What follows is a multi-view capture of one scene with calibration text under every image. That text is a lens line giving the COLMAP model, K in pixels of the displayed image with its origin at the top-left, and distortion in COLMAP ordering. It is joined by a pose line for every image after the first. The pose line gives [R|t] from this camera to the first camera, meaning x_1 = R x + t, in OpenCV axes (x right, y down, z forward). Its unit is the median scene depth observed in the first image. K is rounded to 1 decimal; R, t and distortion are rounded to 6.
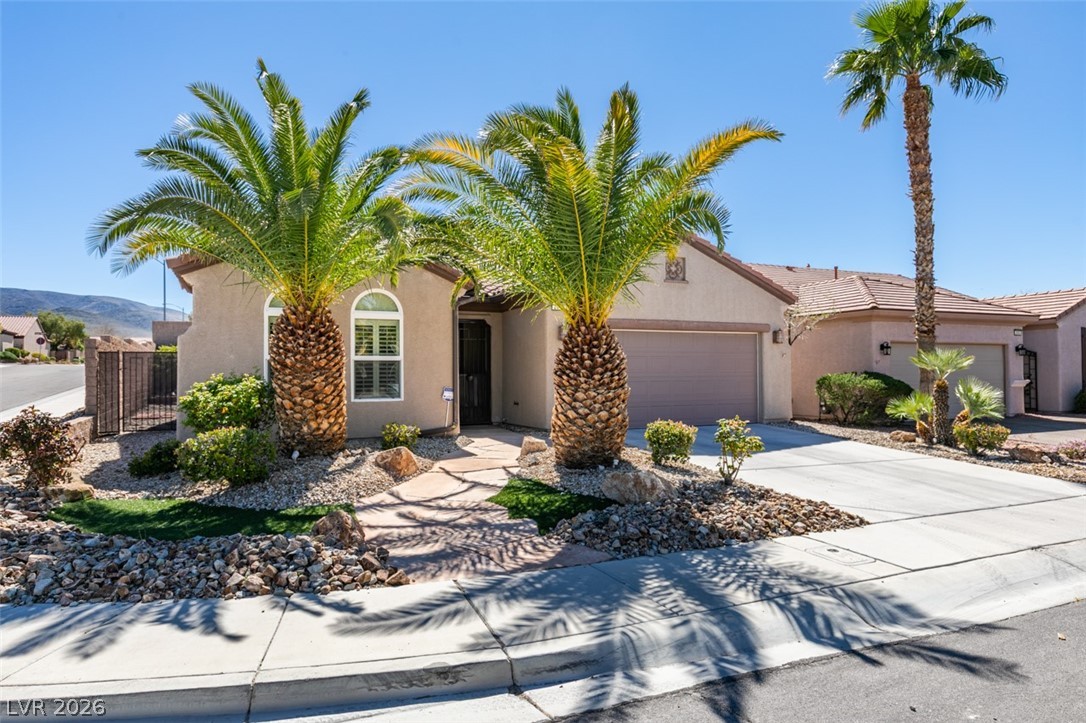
lens RADIAL K [[525.3, 0, 543.0], [0, 525.3, 361.5], [0, 0, 1]] dist [-0.000323, -0.000913]
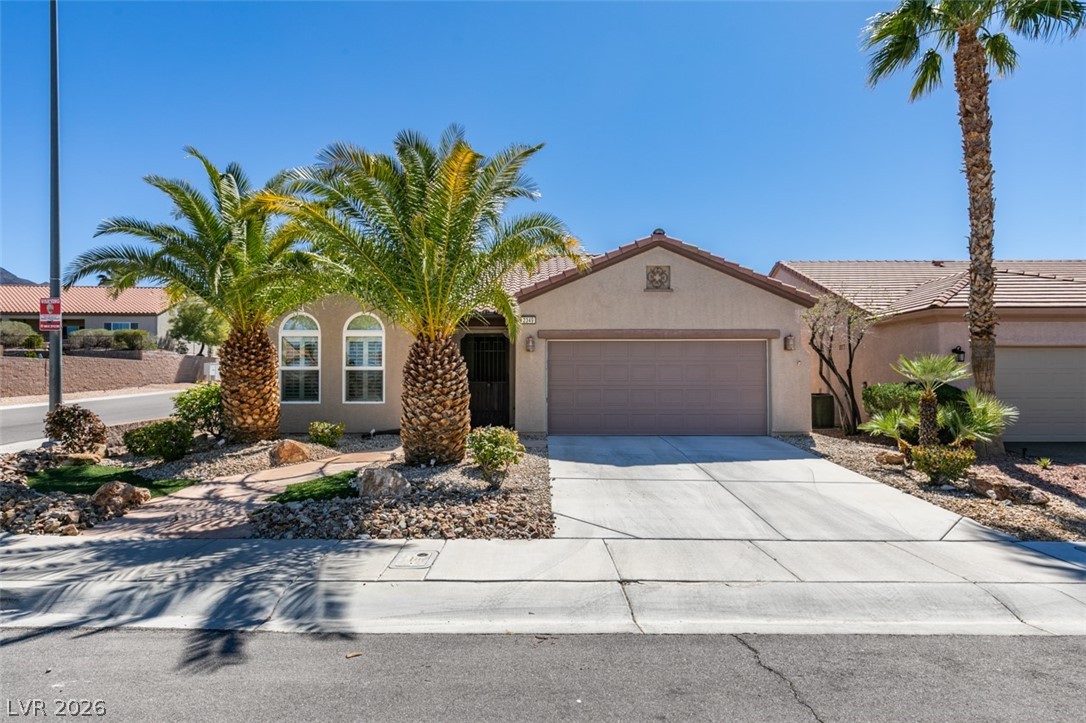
lens RADIAL K [[484.6, 0, 541.4], [0, 484.6, 364.6], [0, 0, 1]] dist [0.002415, -0.000191]
pose [[0.942922, -0.006109, -0.332957, 0.345070], [0.002716, 0.999940, -0.010657, -0.001302], [0.333002, 0.009145, 0.942882, 0.054140]]
